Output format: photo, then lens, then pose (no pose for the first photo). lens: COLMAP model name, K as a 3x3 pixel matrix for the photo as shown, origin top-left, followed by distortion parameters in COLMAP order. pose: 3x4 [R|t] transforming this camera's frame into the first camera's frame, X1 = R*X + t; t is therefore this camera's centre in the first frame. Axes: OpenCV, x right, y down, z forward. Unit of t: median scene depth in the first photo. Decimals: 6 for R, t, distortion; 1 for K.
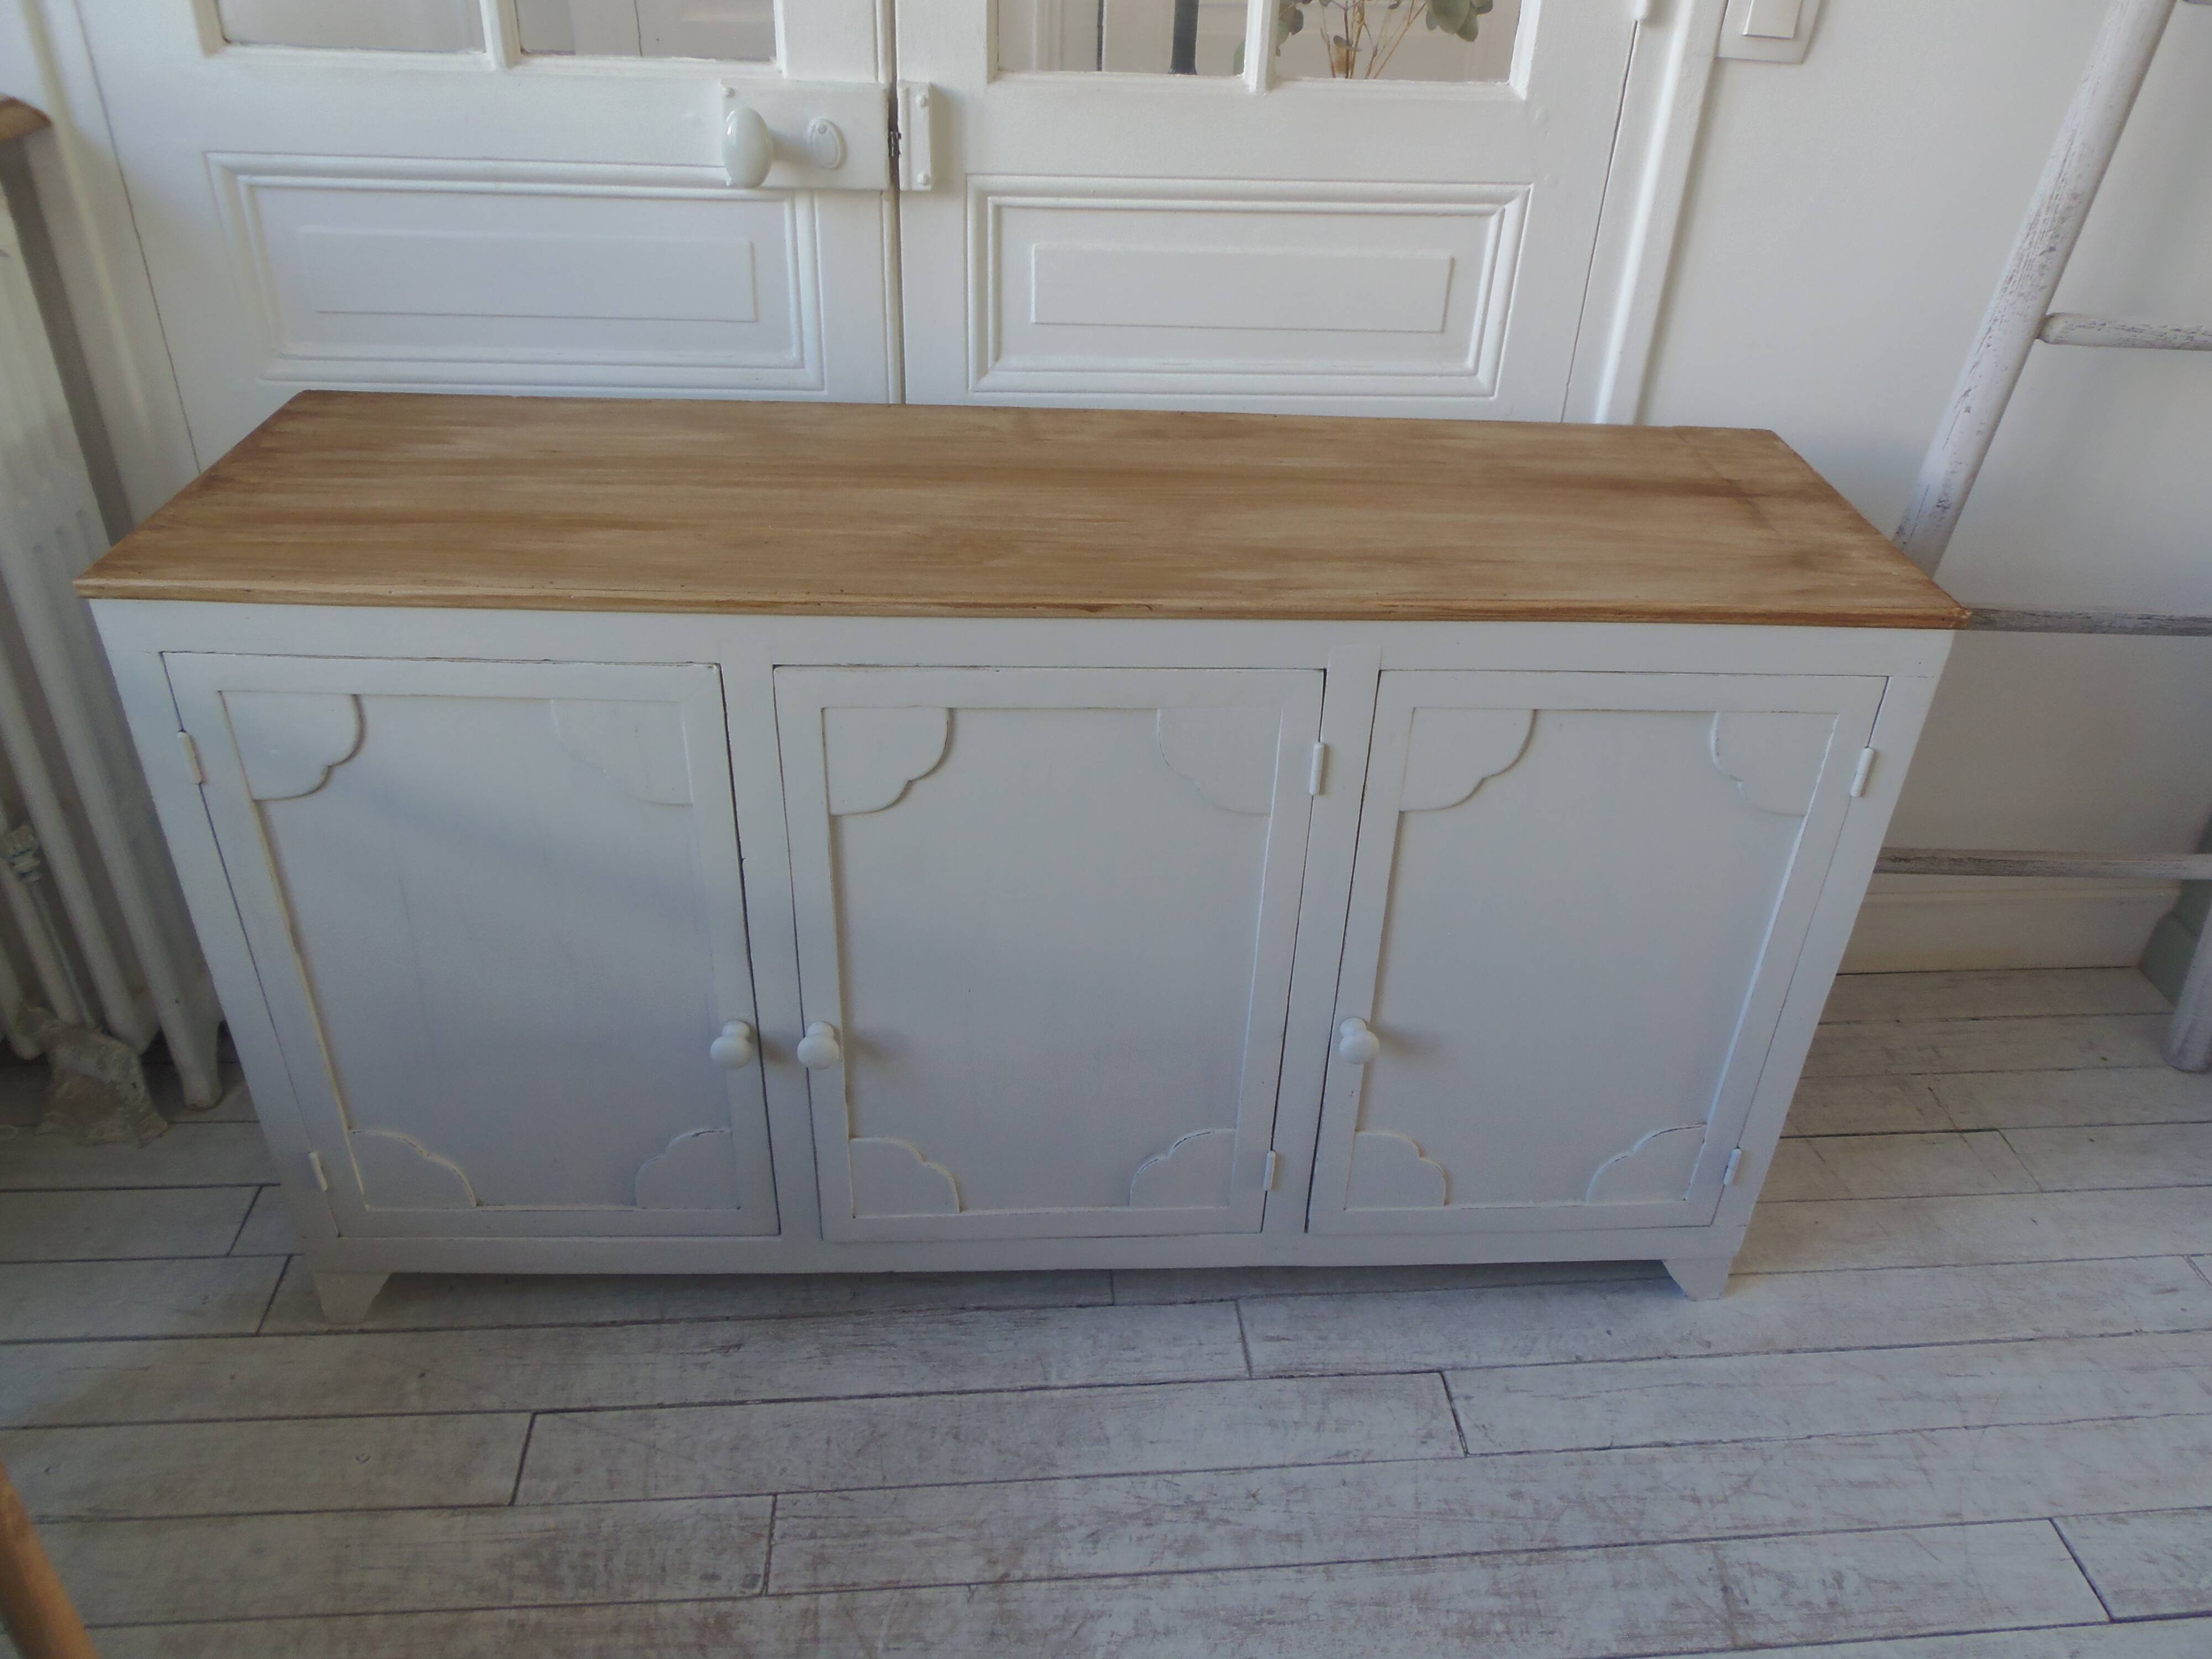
lens RADIAL K [[1603.9, 0, 1113.3], [0, 1603.9, 781.8], [0, 0, 1]] dist [-0.010017, -0.006953]
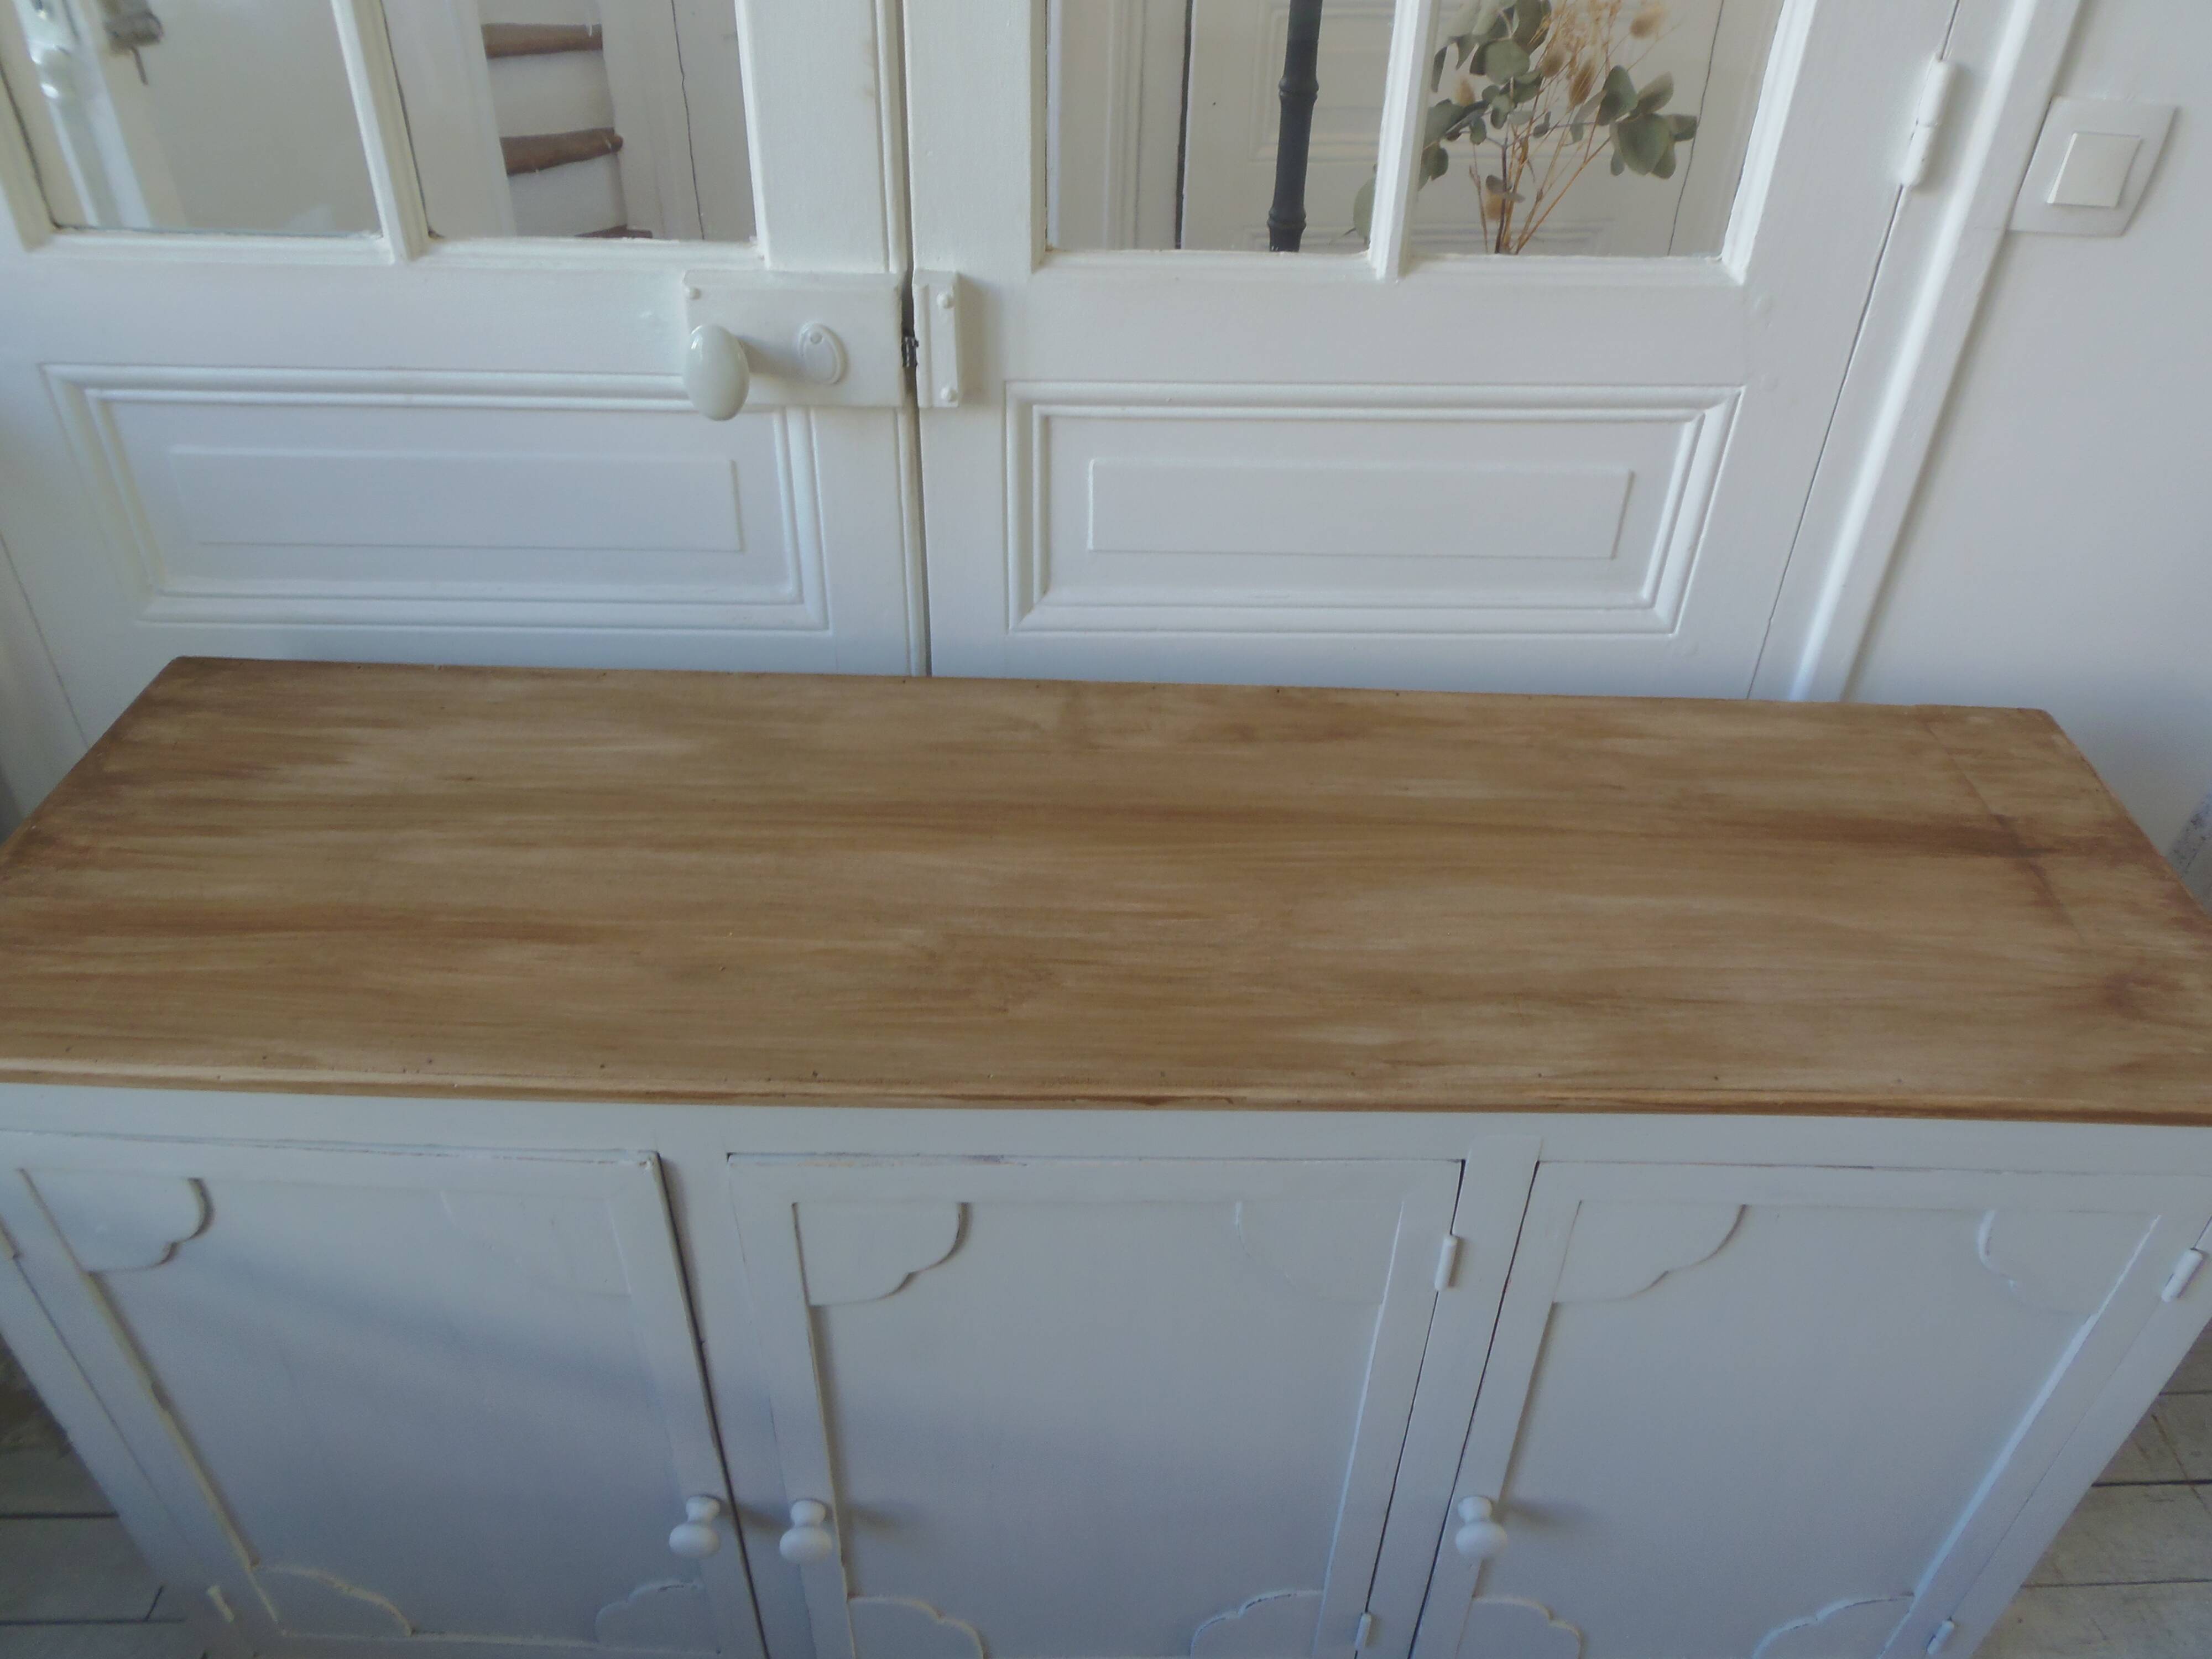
lens RADIAL K [[1603.9, 0, 1108.9], [0, 1603.9, 797.0], [0, 0, 1]] dist [-0.010017, -0.006953]
pose [[0.998584, 0.019164, -0.049634, 0.000847], [-0.015352, 0.996984, 0.076074, -0.246653], [0.050942, -0.075204, 0.995866, 0.223020]]
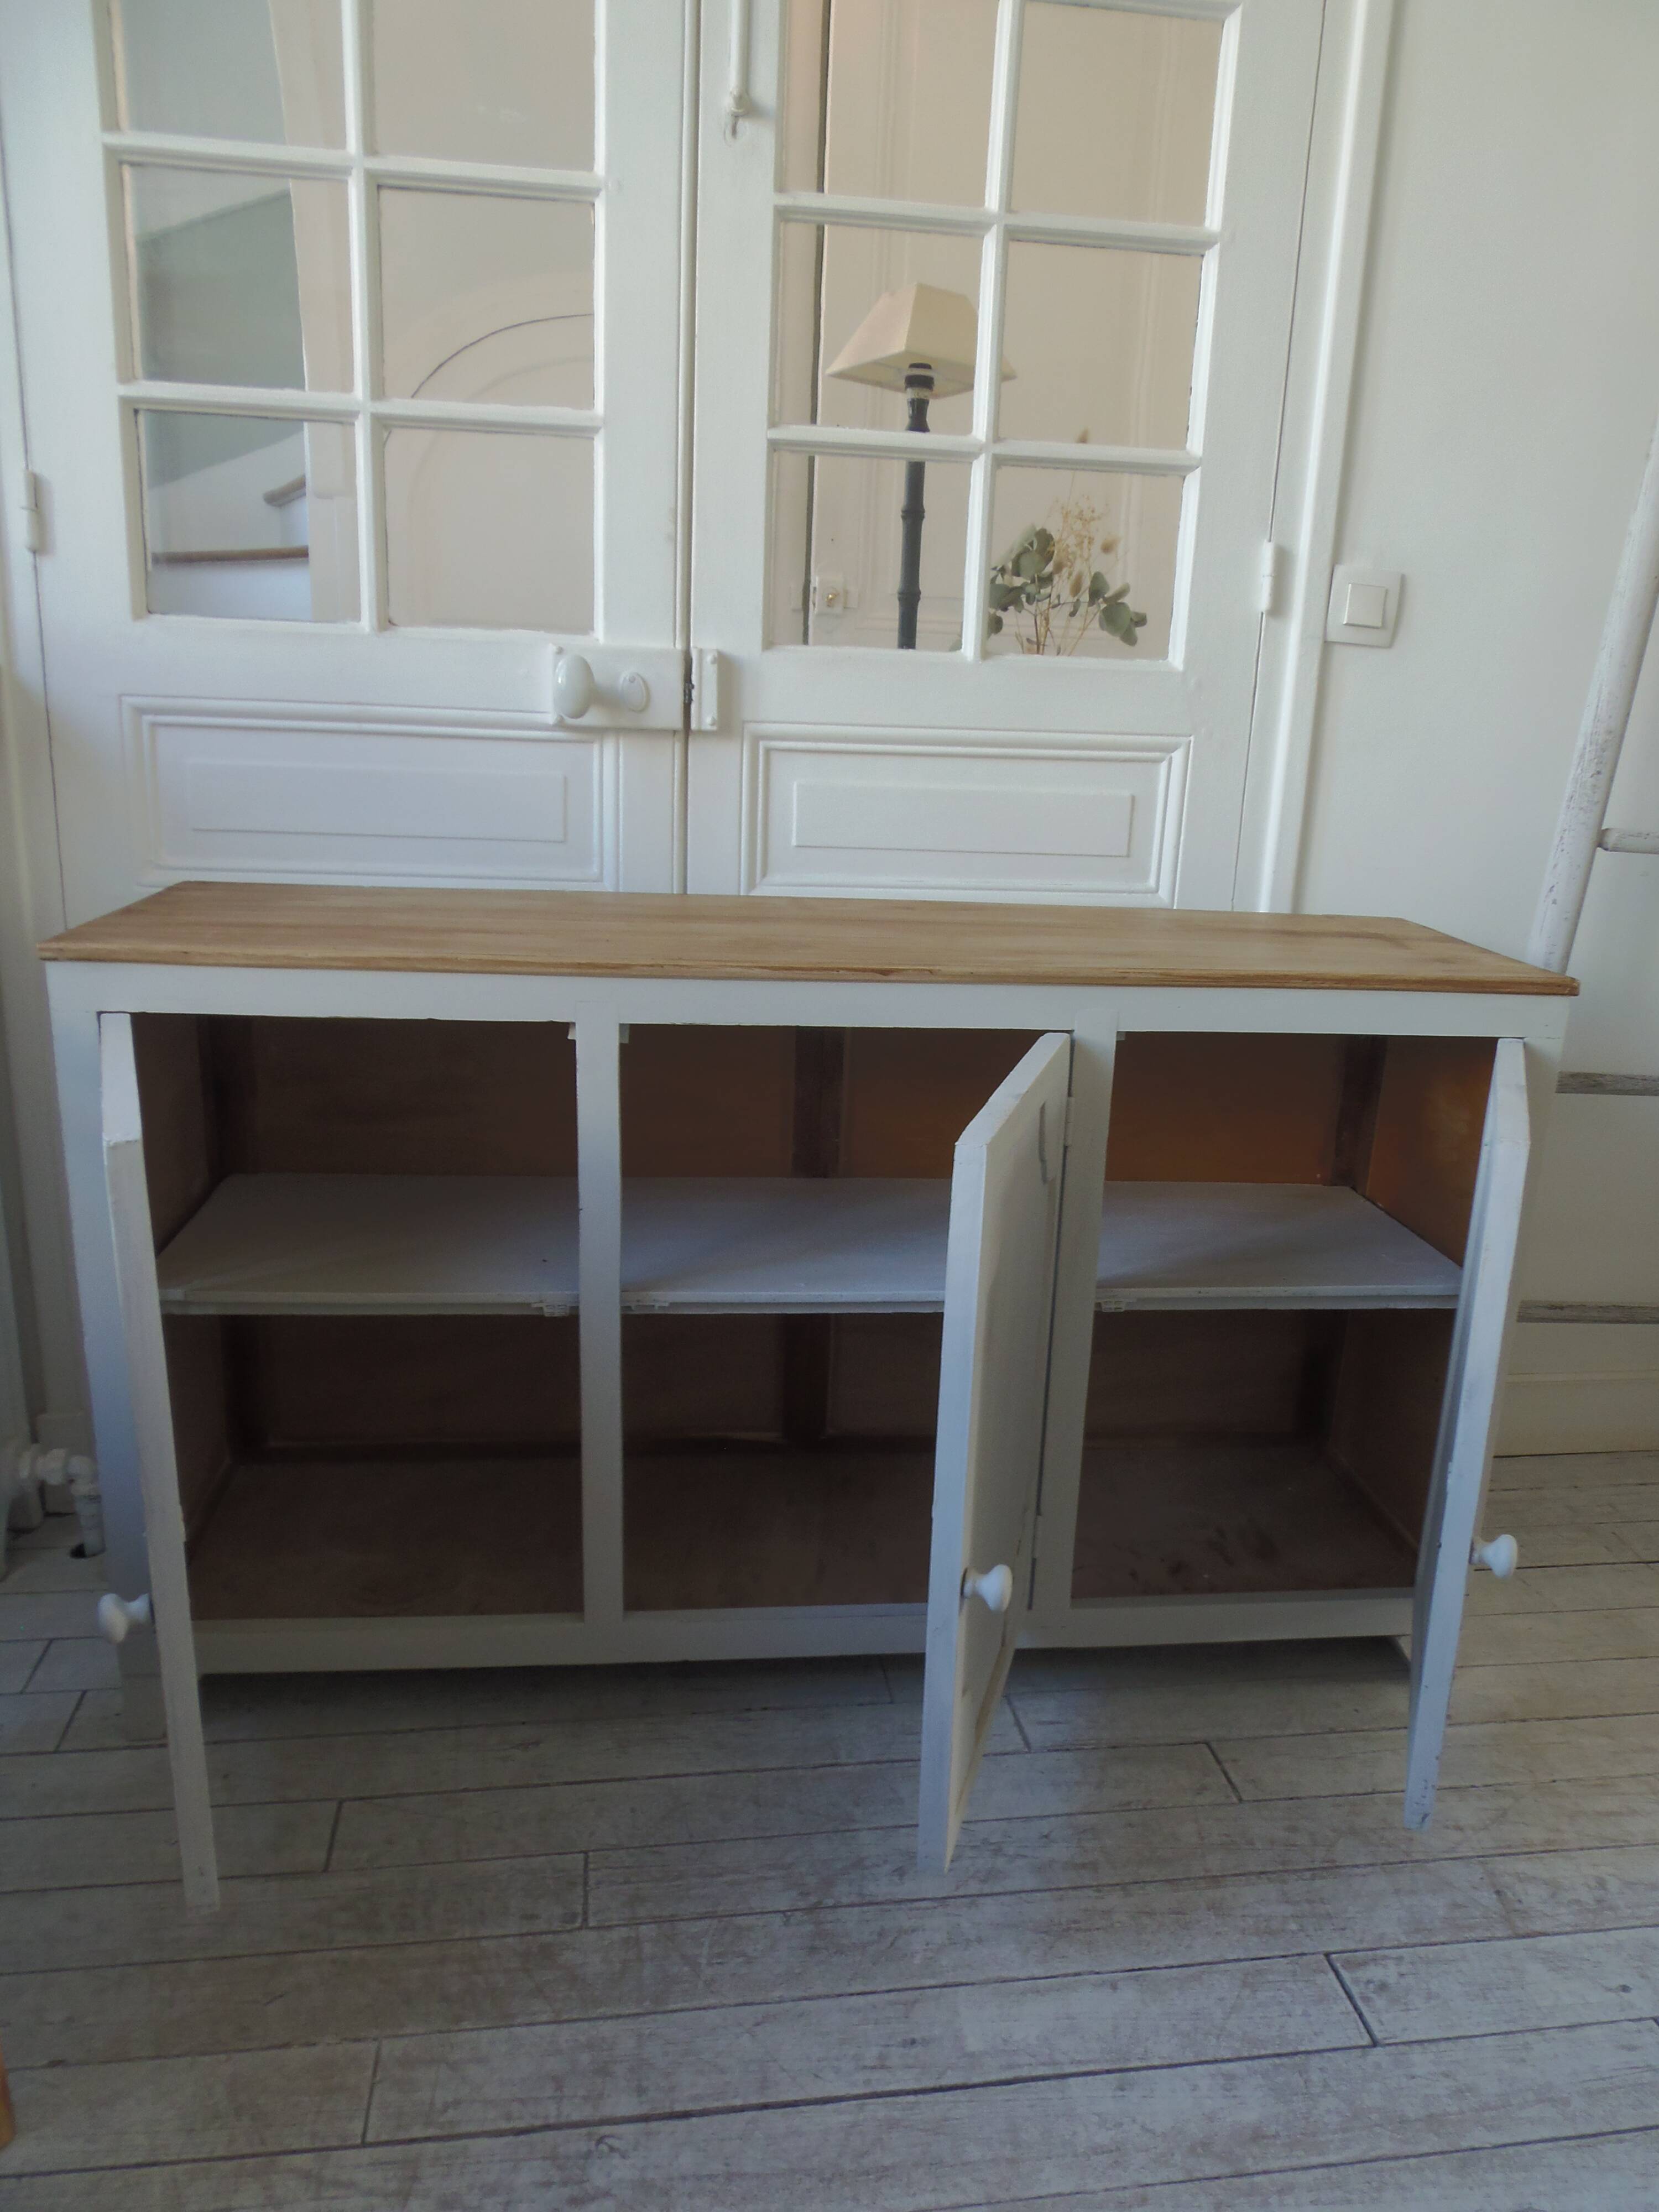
lens RADIAL K [[1603.9, 0, 863.2], [0, 1603.9, 1141.6], [0, 0, 1]] dist [-0.010017, -0.006953]
pose [[0.997443, -0.017046, 0.069406, -0.094456], [0.034991, 0.963259, -0.266285, 0.276970], [-0.062317, 0.268033, 0.961392, -0.116607]]
